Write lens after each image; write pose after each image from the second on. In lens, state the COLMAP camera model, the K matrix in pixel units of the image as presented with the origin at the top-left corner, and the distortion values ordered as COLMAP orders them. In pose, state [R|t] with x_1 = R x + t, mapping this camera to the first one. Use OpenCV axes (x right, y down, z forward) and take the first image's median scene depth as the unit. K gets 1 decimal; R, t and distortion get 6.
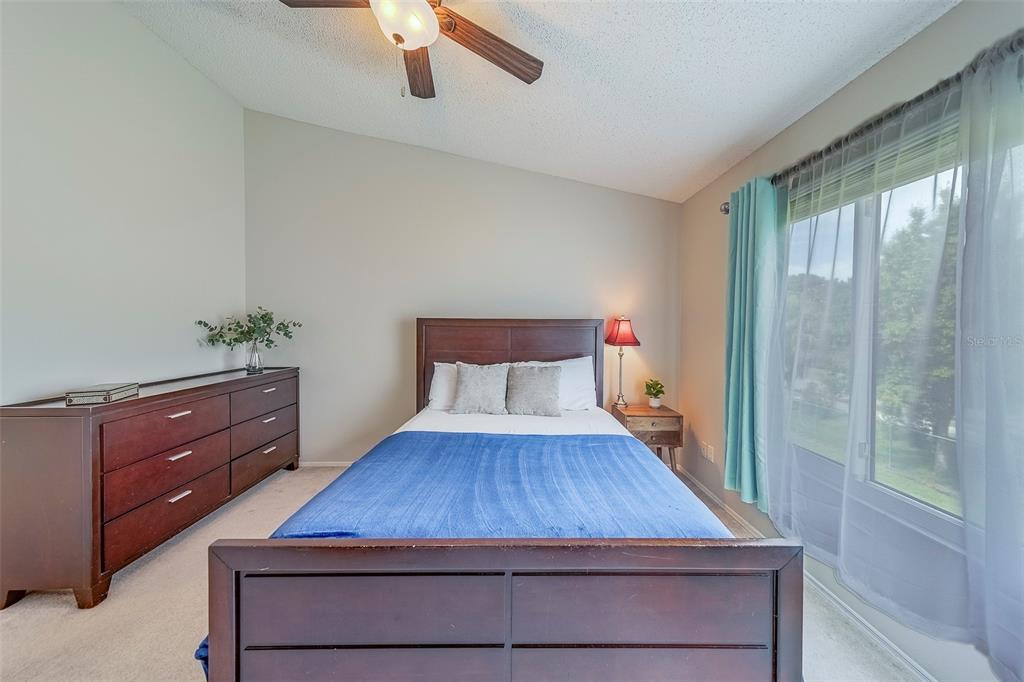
lens RADIAL K [[364.8, 0, 514.4], [0, 364.8, 335.9], [0, 0, 1]] dist [0.000080, -0.000014]
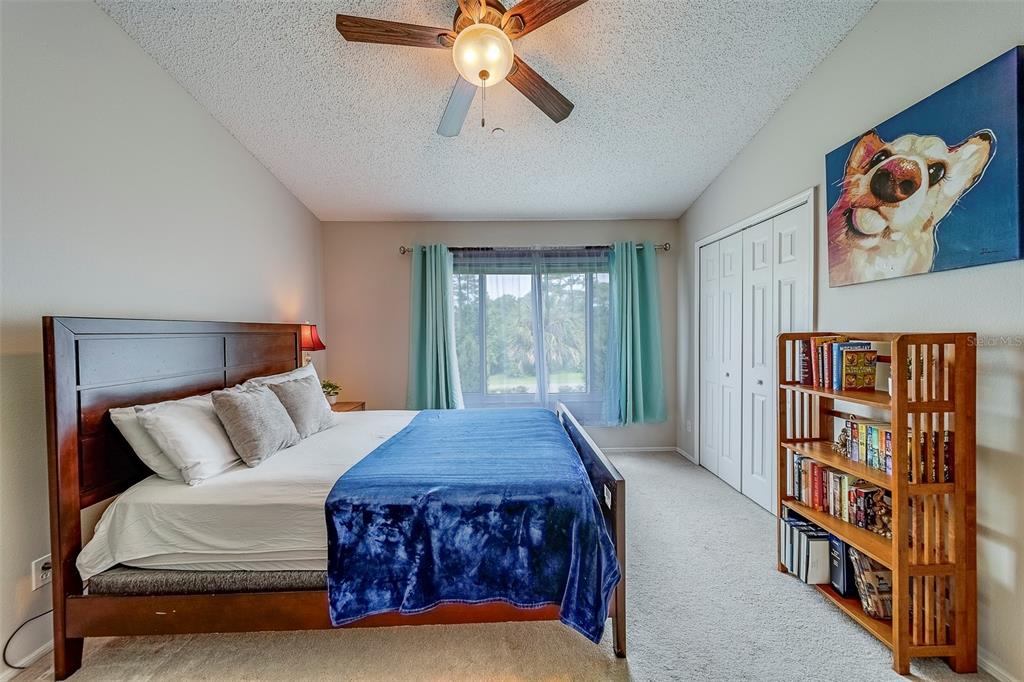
lens RADIAL K [[364.8, 0, 514.4], [0, 364.8, 335.9], [0, 0, 1]] dist [0.000080, -0.000014]
pose [[-0.019741, -0.020301, 0.999599, -1.141121], [0.032689, 0.999246, 0.020939, -0.025443], [-0.999271, 0.033089, -0.019062, 0.744335]]
